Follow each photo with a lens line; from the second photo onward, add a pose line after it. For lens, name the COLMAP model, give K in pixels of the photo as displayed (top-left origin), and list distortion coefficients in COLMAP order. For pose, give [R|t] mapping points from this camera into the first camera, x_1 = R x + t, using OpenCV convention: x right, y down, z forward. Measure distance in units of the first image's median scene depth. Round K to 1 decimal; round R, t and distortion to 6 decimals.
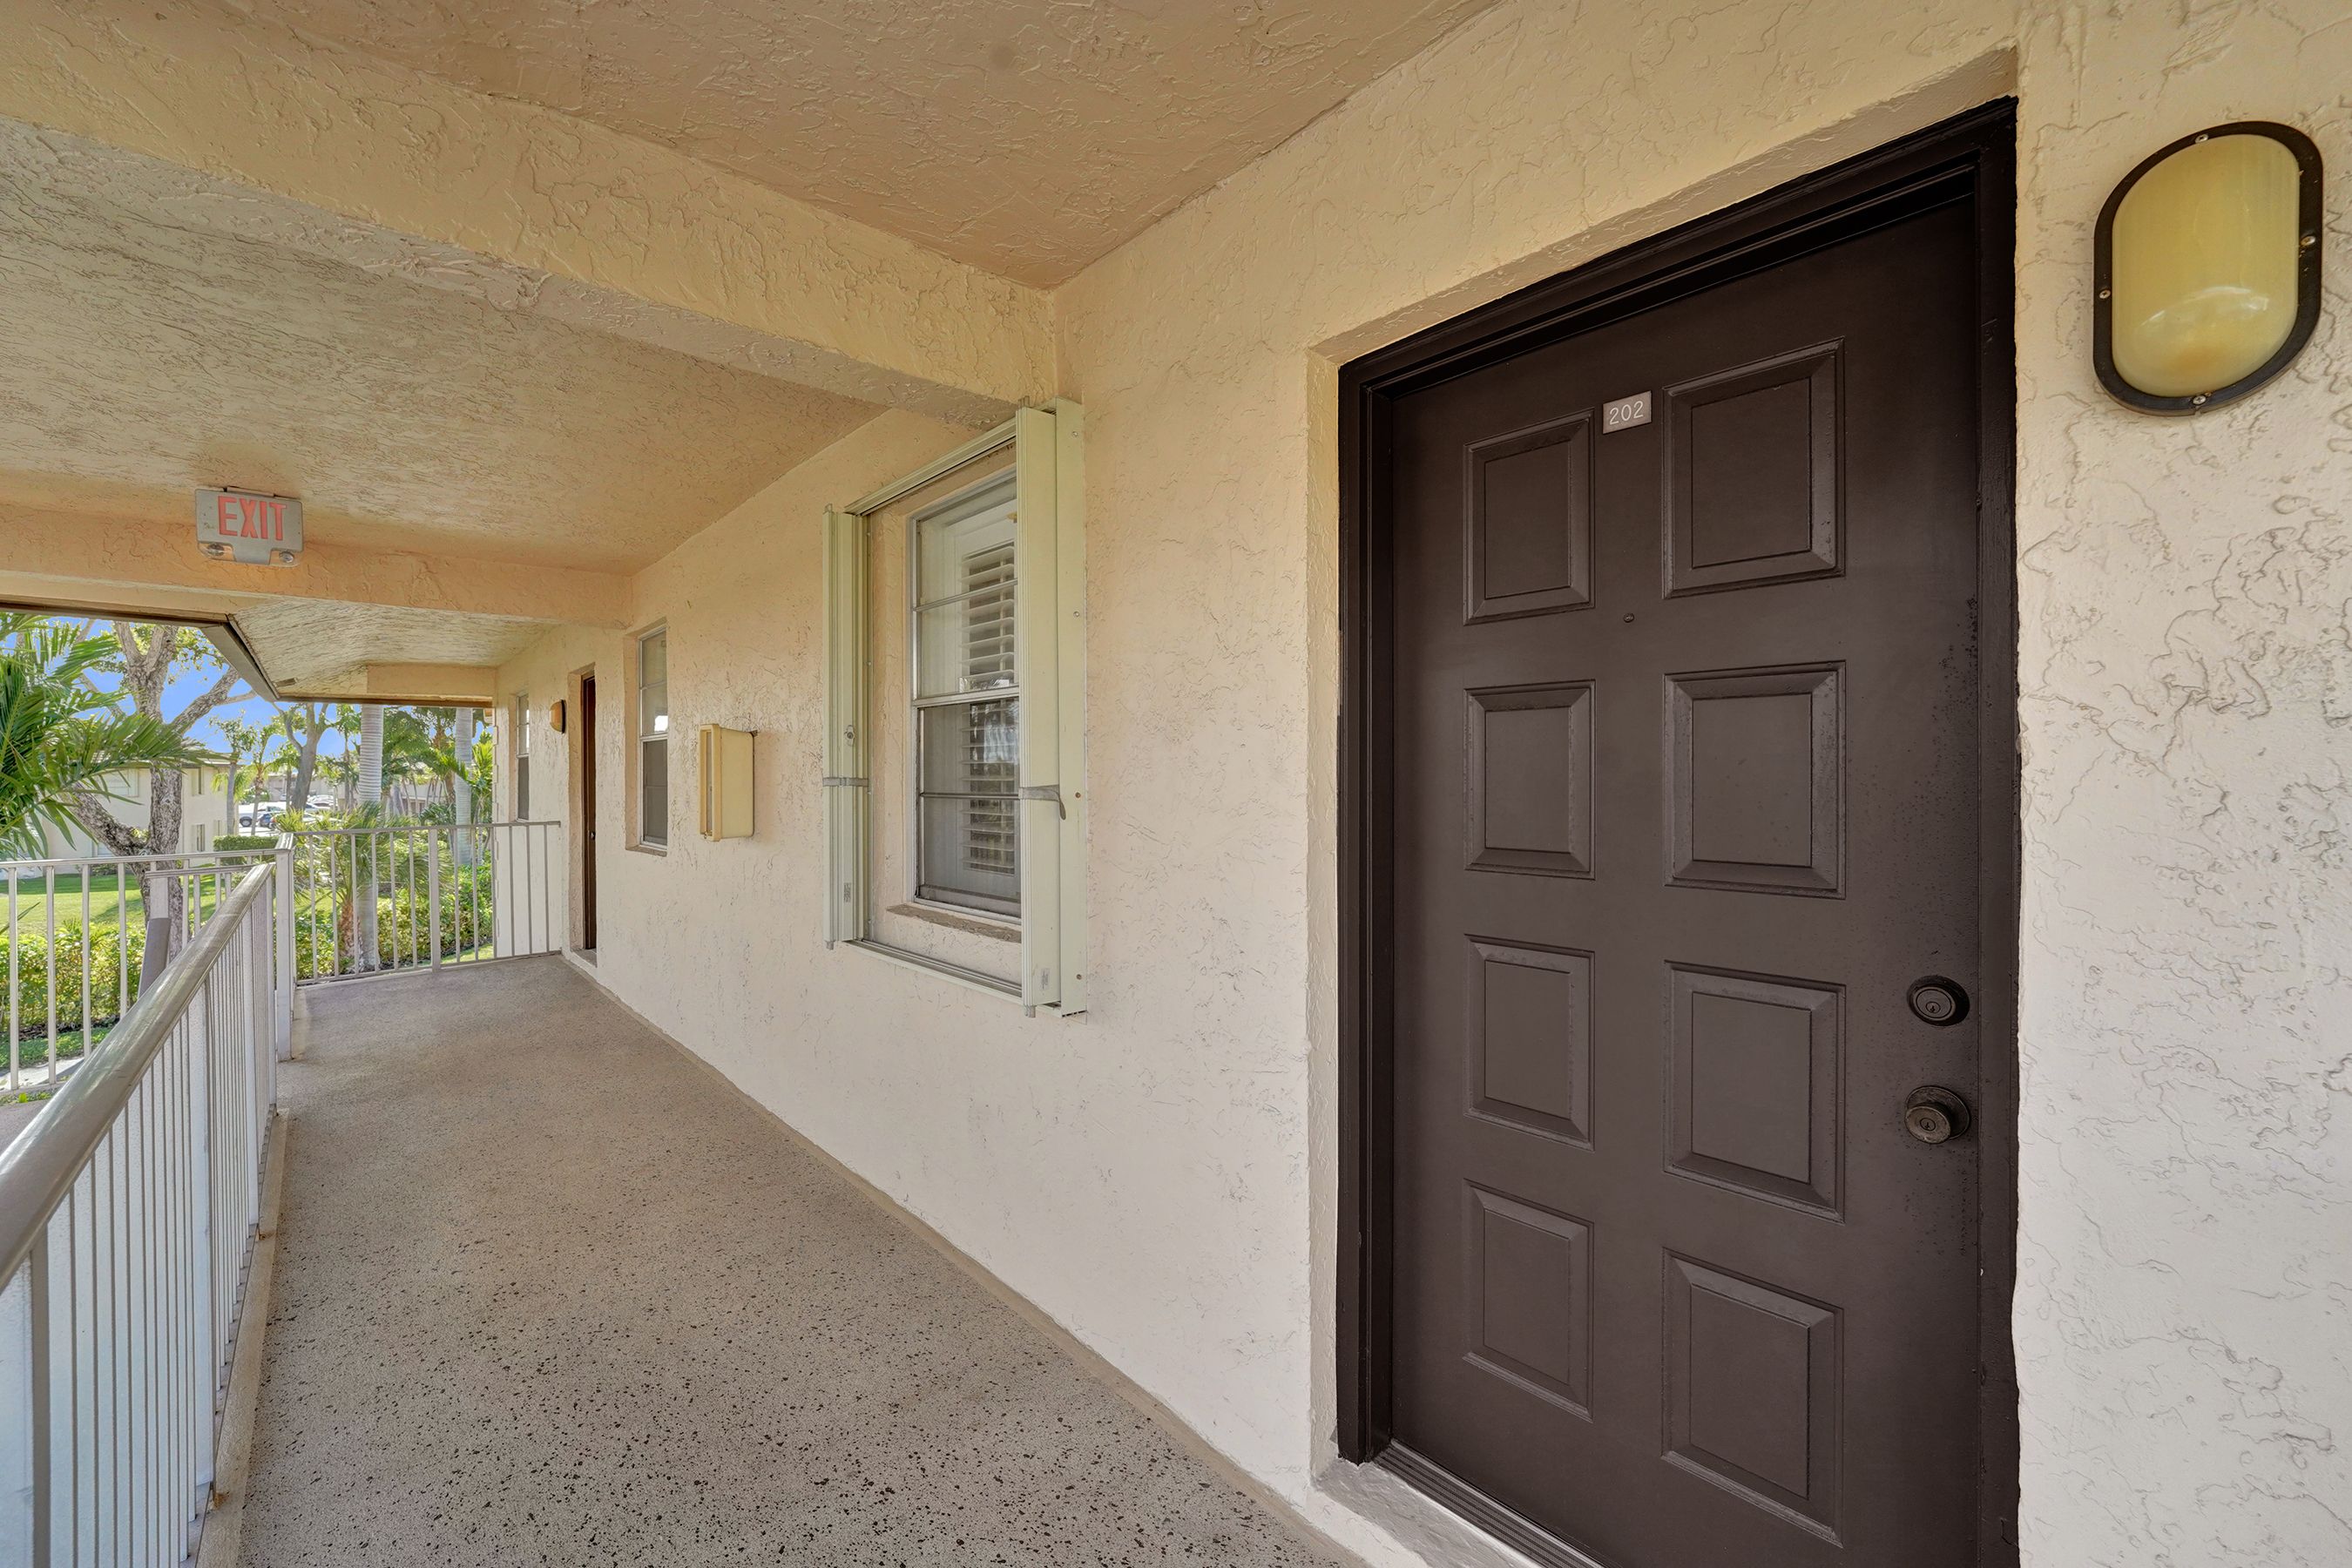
lens RADIAL K [[979.8, 0, 1178.4], [0, 979.8, 776.7], [0, 0, 1]] dist [-0.001498, 0.000316]
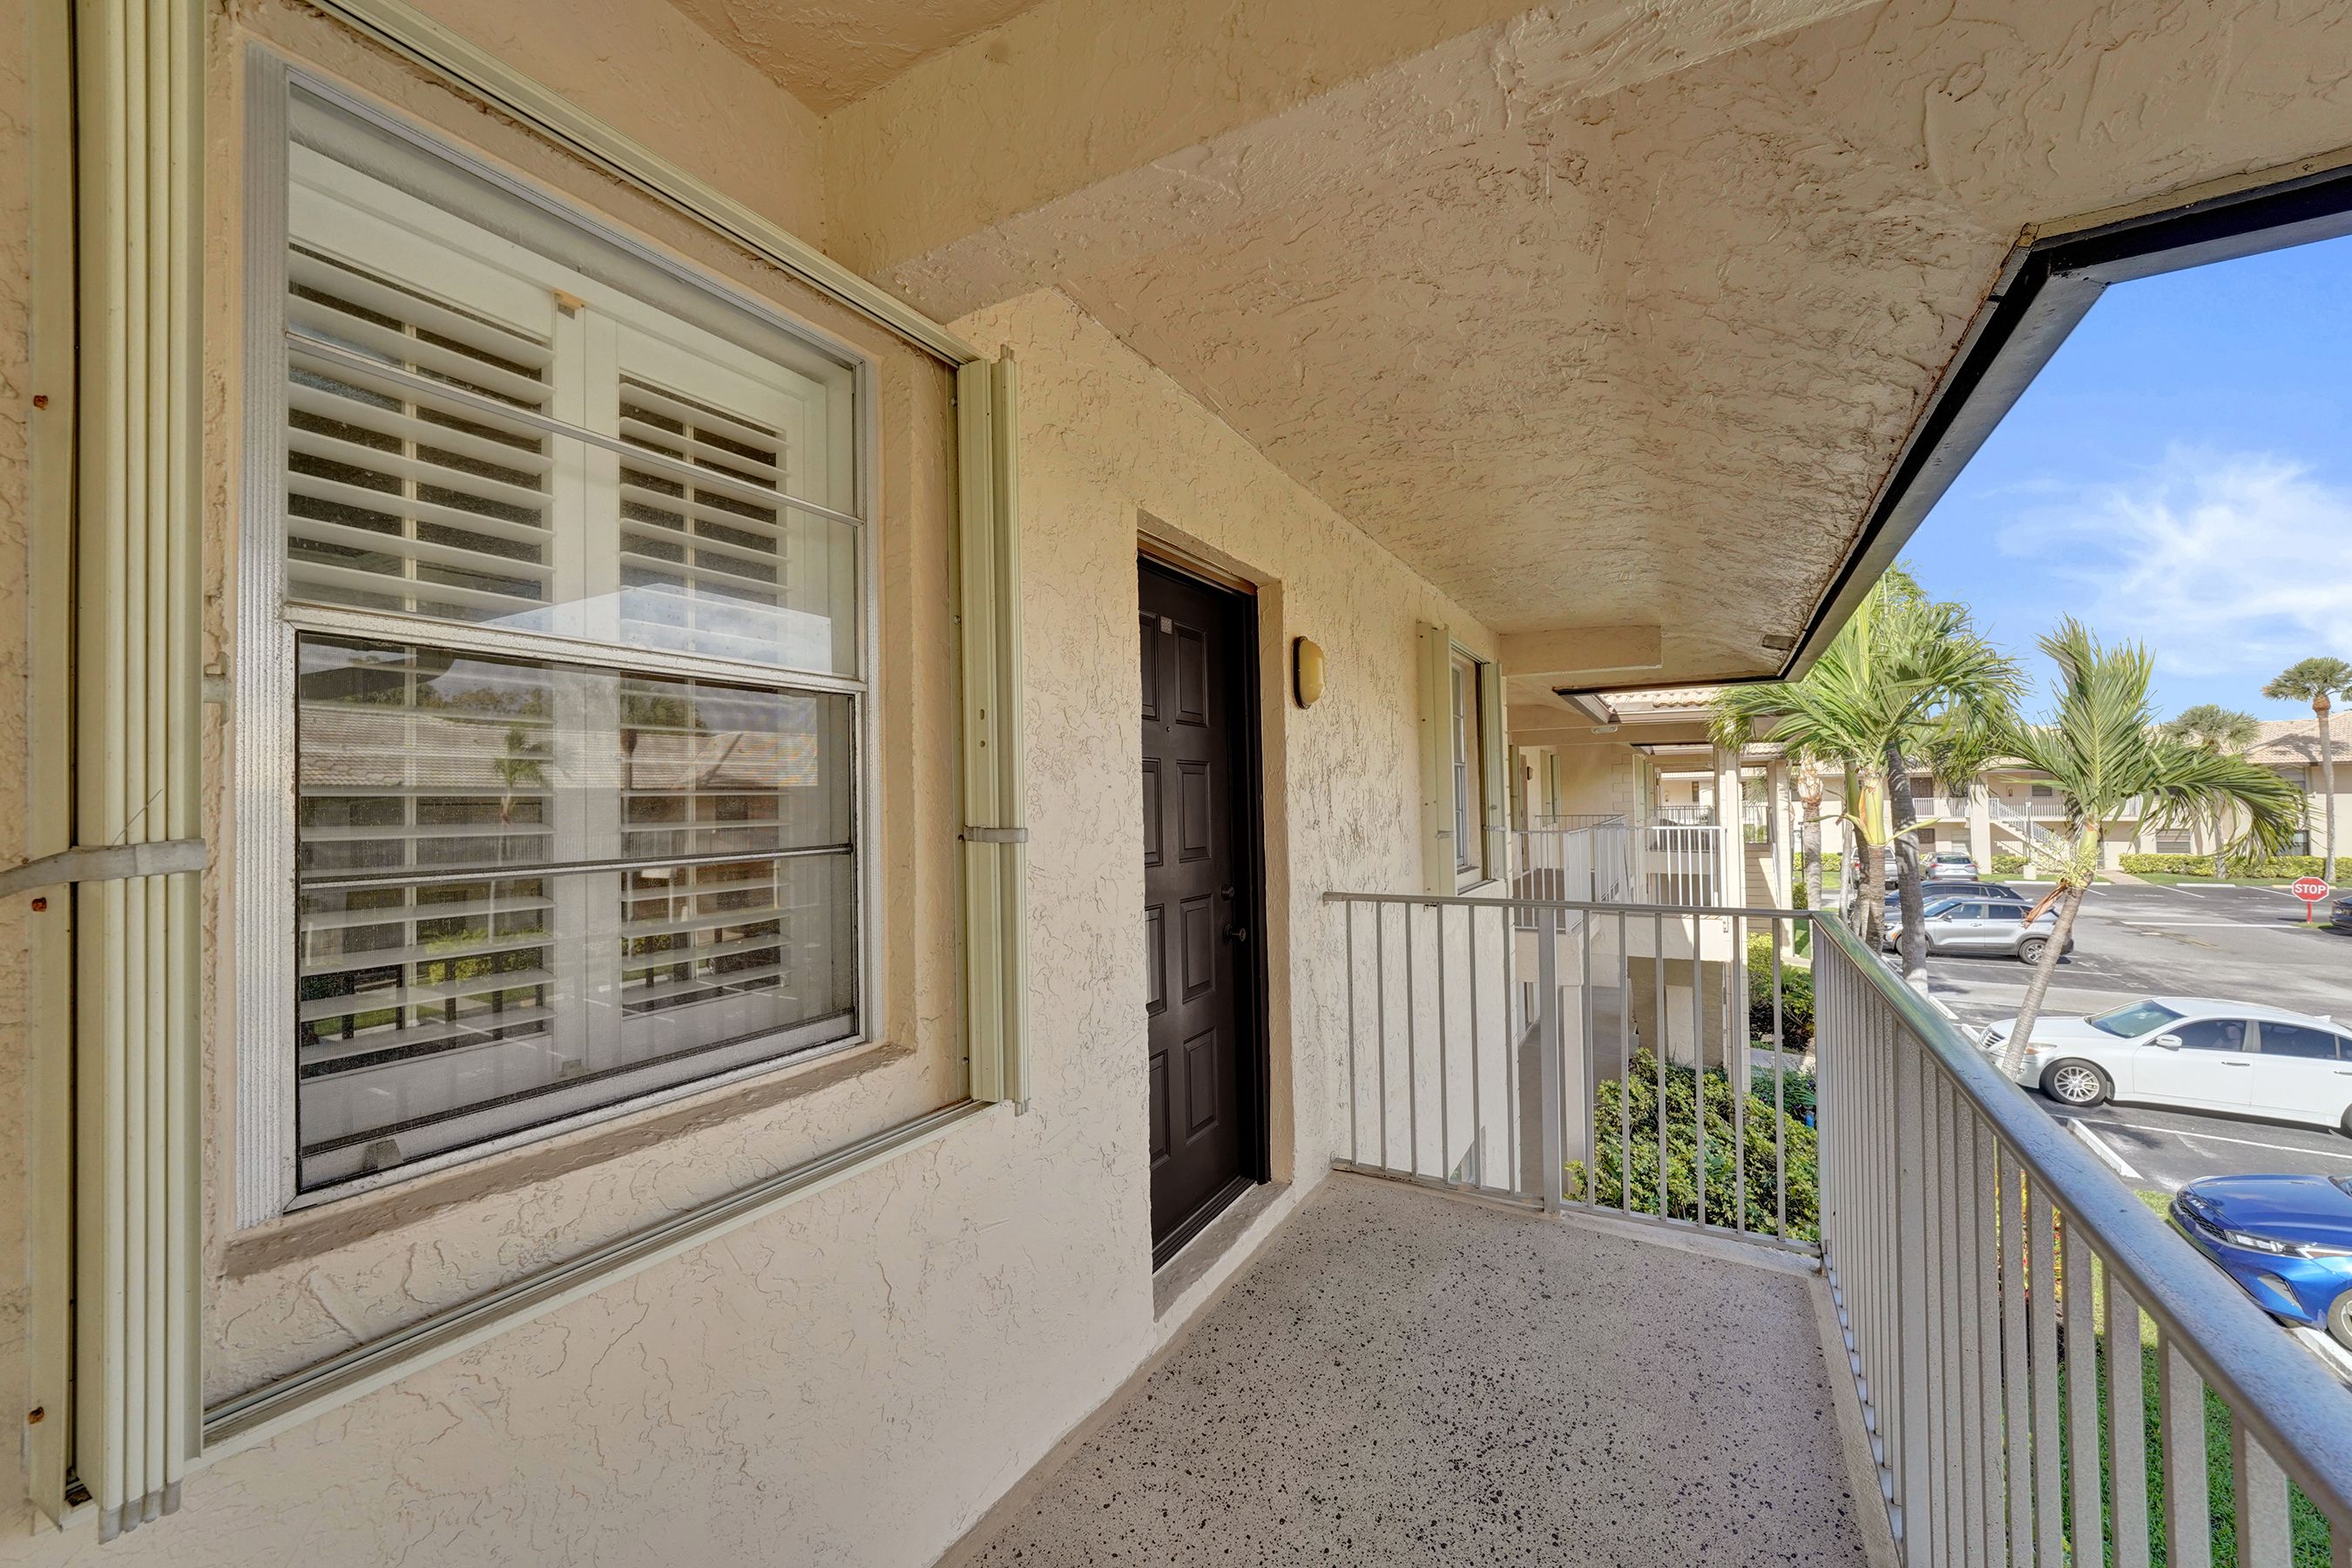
lens RADIAL K [[979.8, 0, 1178.4], [0, 979.8, 776.7], [0, 0, 1]] dist [-0.001498, 0.000316]
pose [[-0.350863, 0.037156, 0.935689, -0.770222], [0.021407, 0.999270, -0.031653, -0.002513], [-0.936182, 0.008924, -0.351402, 0.932799]]
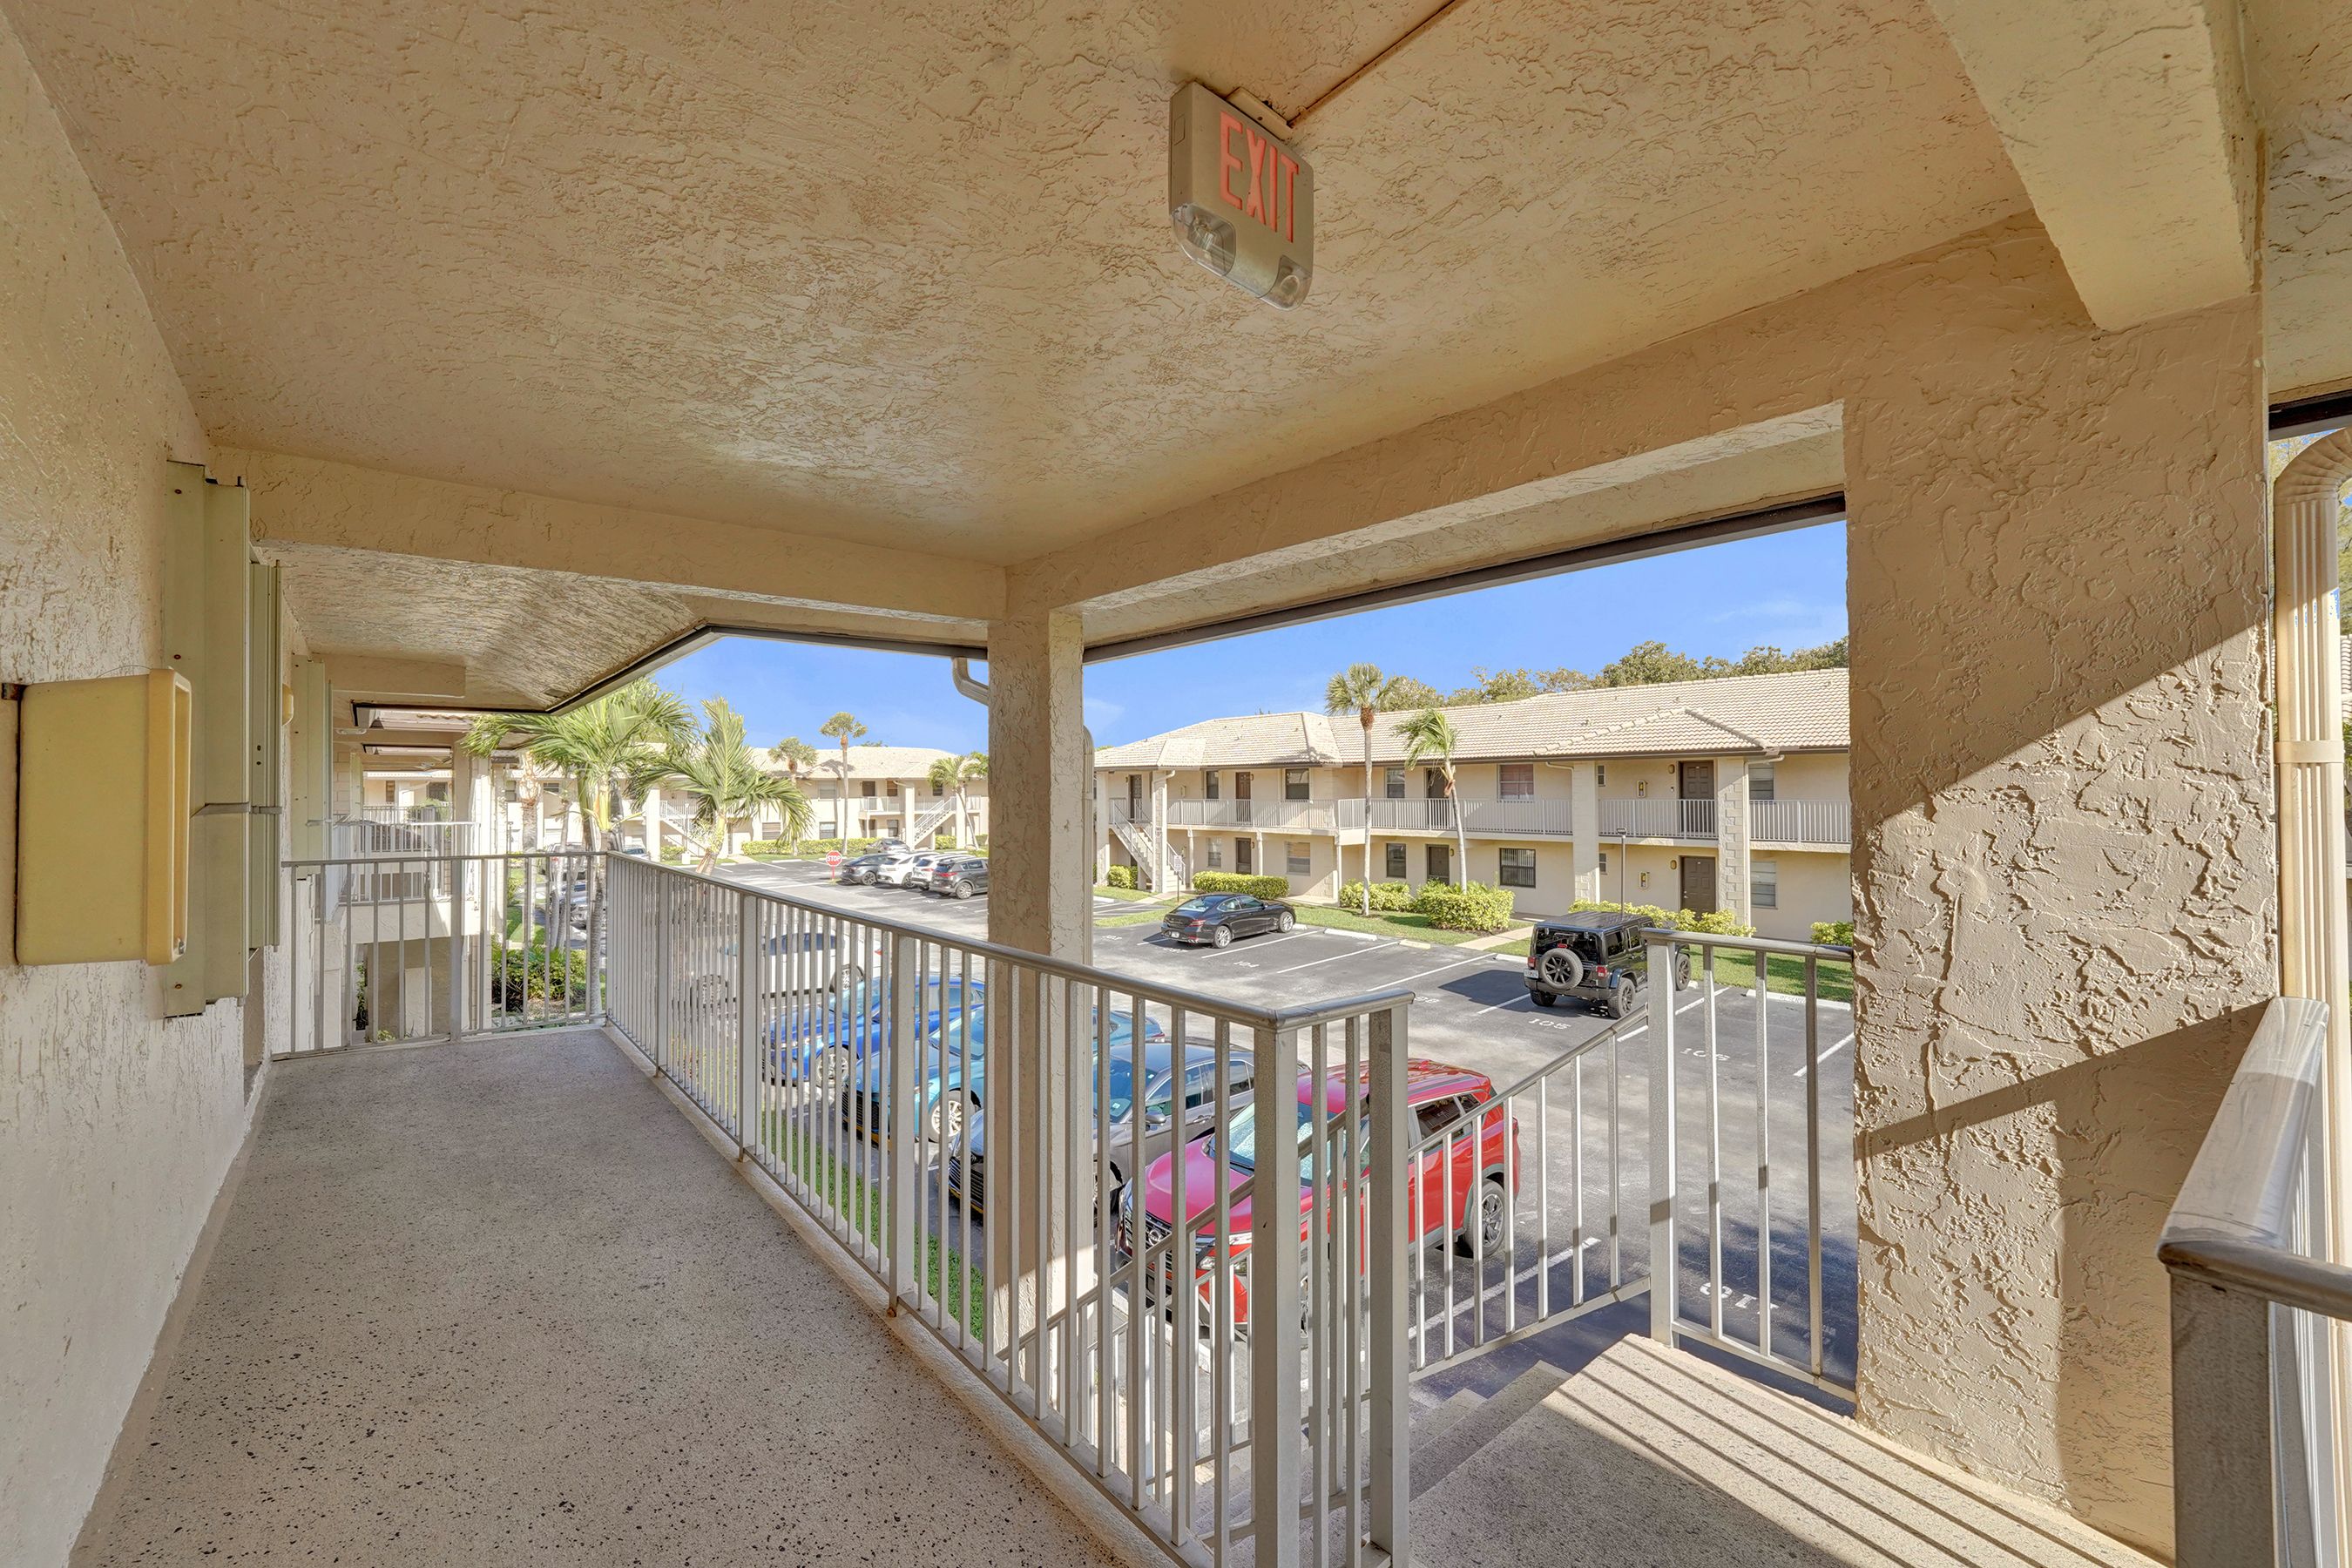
lens RADIAL K [[979.8, 0, 1178.4], [0, 979.8, 776.7], [0, 0, 1]] dist [-0.001498, 0.000316]
pose [[-0.999465, 0.011209, 0.030722, -1.405611], [0.010825, 0.999862, -0.012633, 0.002031], [-0.030859, -0.012294, -0.999448, 2.153520]]
